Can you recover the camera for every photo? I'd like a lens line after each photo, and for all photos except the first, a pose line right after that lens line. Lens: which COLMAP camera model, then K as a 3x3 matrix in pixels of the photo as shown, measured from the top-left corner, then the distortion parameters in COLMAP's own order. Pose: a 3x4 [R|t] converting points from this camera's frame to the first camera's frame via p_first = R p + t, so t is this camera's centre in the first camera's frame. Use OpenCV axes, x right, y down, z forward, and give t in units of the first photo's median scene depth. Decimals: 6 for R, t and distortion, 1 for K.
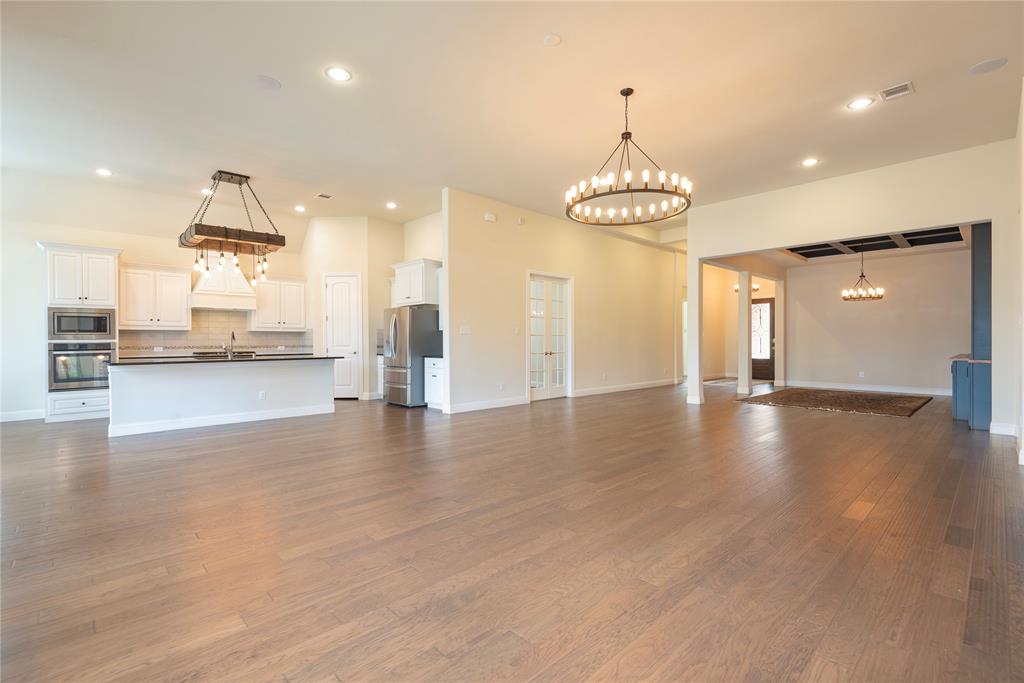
lens RADIAL K [[458.9, 0, 510.2], [0, 458.9, 340.5], [0, 0, 1]] dist [0.001077, -0.000116]
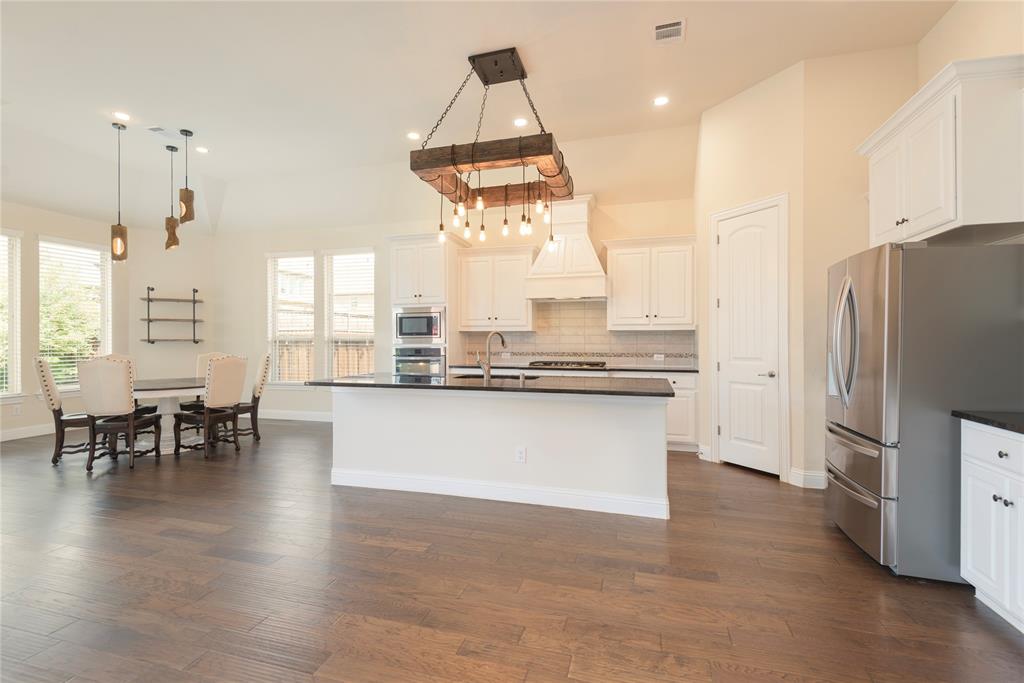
lens RADIAL K [[458.9, 0, 507.3], [0, 458.9, 339.7], [0, 0, 1]] dist [0.001077, -0.000116]
pose [[0.497726, -0.001729, -0.867333, -0.081290], [-0.002440, 0.999991, -0.003393, -0.005721], [0.867331, 0.003805, 0.497718, 0.594768]]
